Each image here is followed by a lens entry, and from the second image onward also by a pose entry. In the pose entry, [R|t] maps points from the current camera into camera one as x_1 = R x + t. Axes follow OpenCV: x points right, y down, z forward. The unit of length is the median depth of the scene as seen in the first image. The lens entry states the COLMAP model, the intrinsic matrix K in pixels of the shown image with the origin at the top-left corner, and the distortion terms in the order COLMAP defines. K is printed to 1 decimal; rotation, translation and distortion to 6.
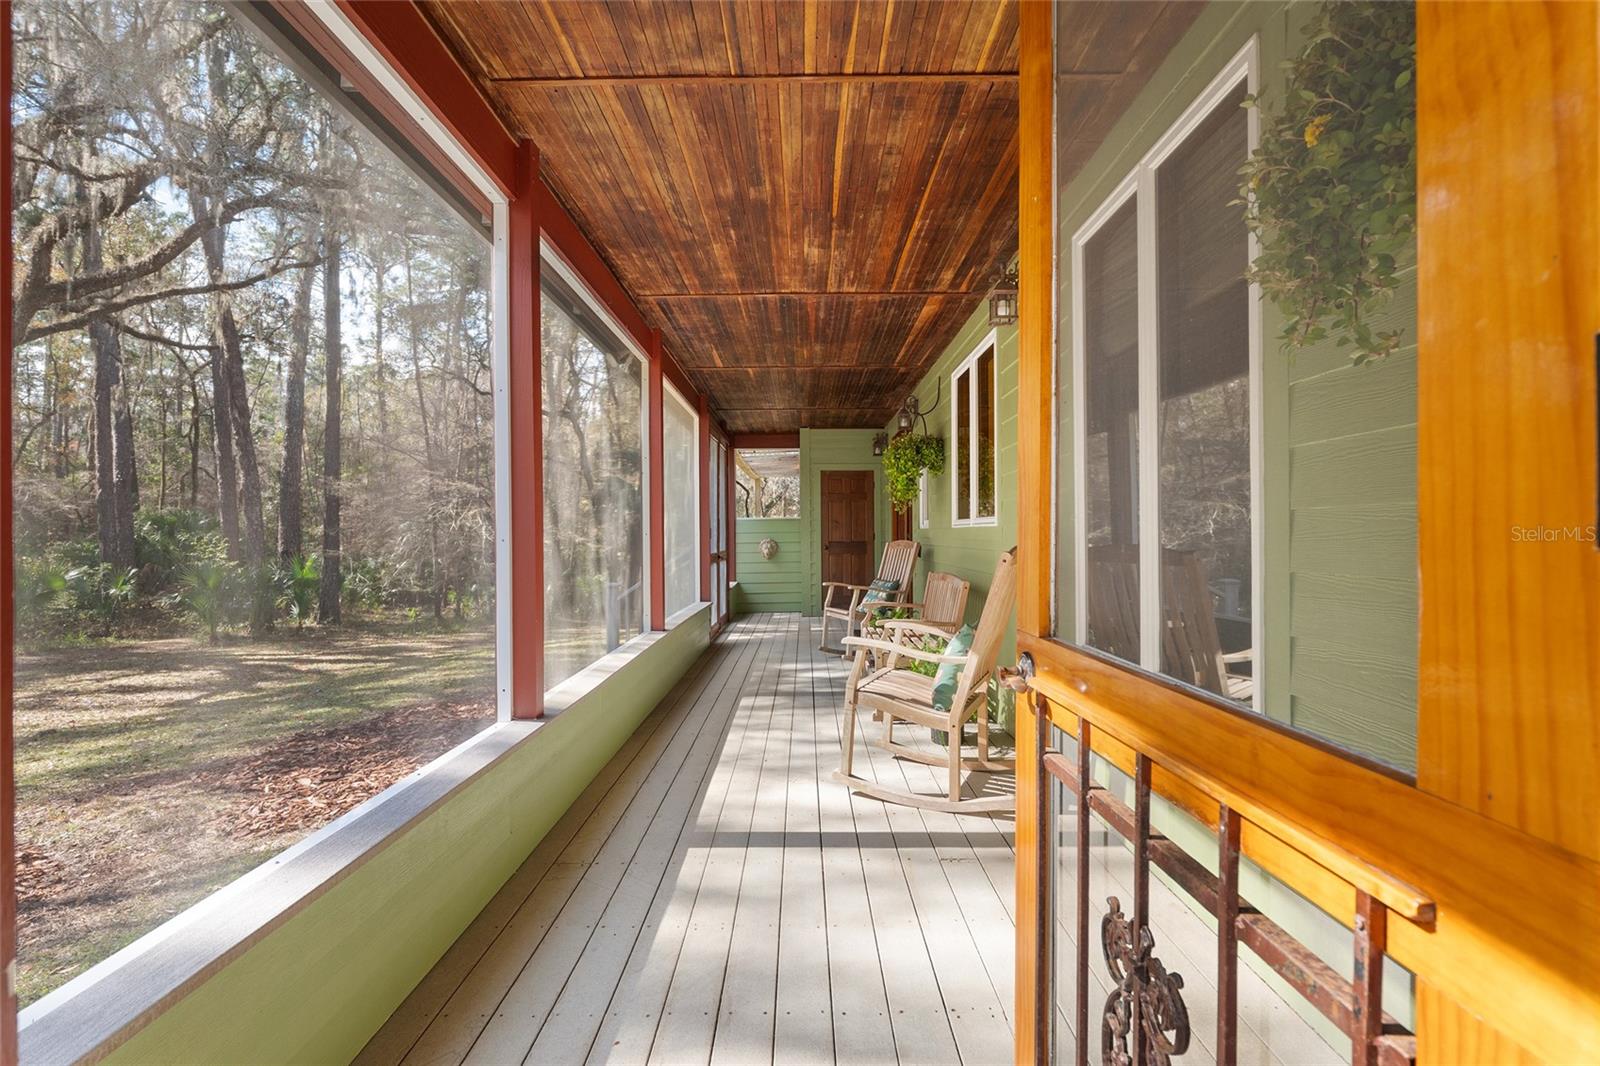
lens RADIAL K [[676.3, 0, 802.5], [0, 676.3, 538.2], [0, 0, 1]] dist [-0.000374, -0.000014]
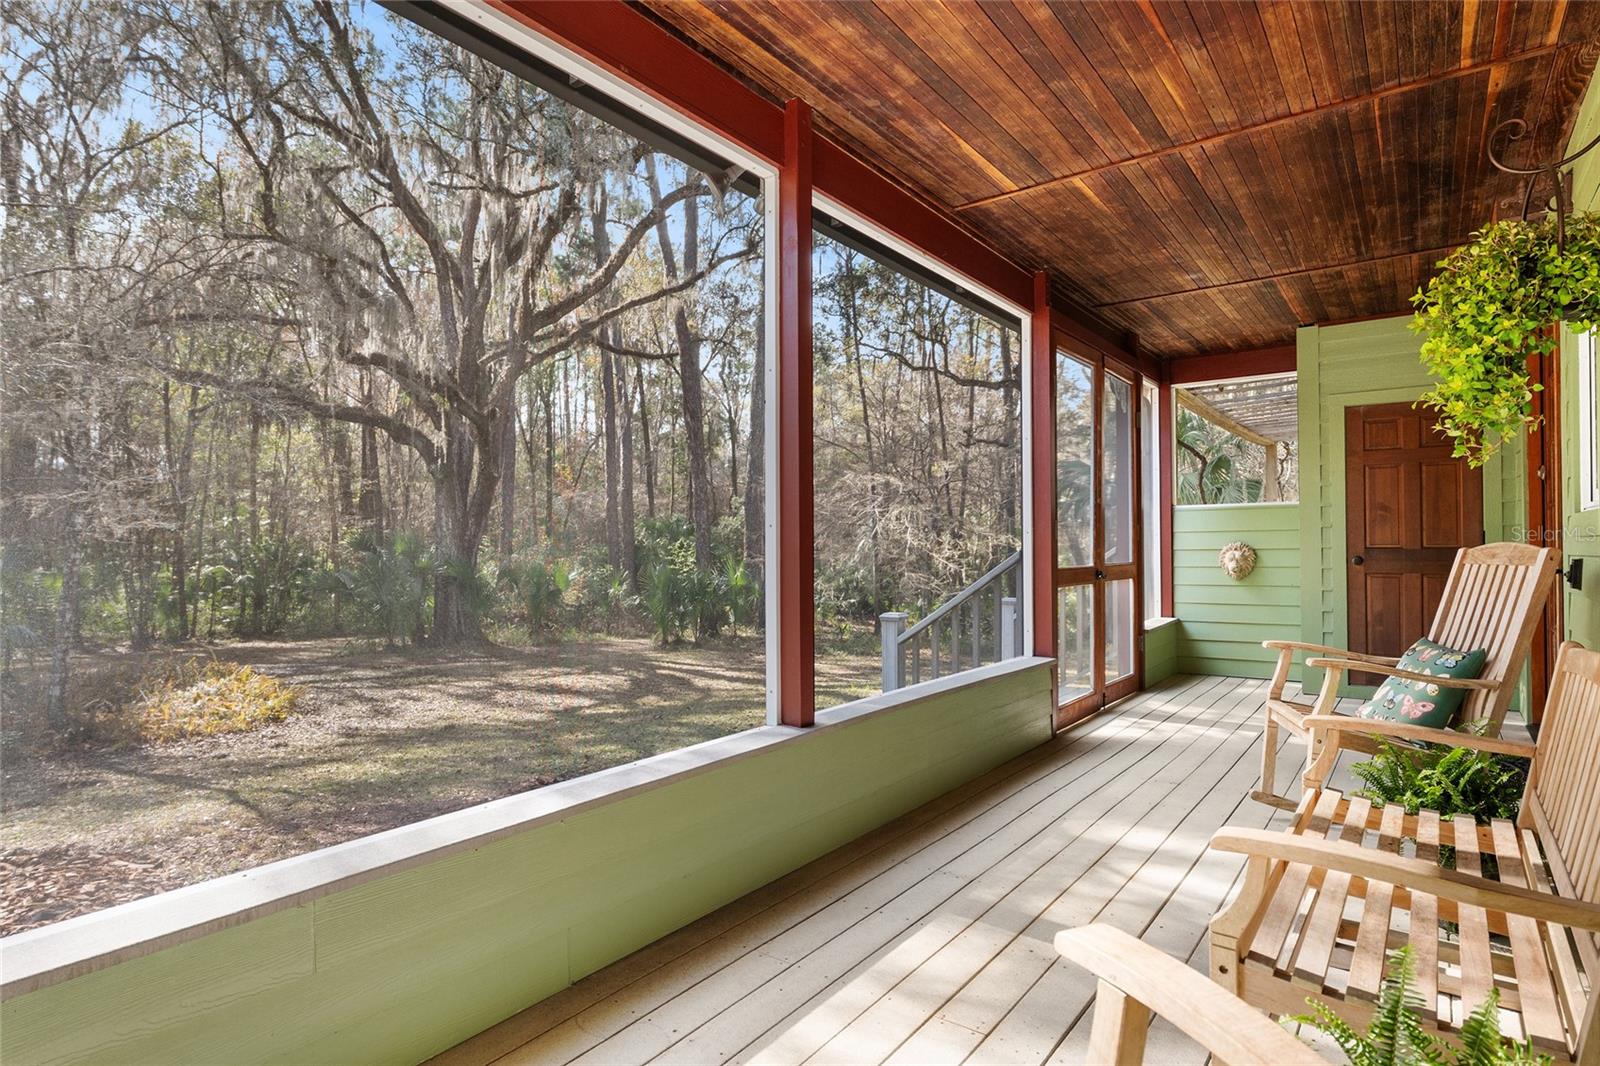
lens RADIAL K [[839.5, 0, 797.5], [0, 839.5, 530.2], [0, 0, 1]] dist [0.002412, 0.001058]
pose [[0.803128, -0.005366, -0.595782, 0.072095], [-0.005219, 0.999858, -0.016039, 0.003731], [0.595783, 0.015991, 0.802986, 0.259035]]
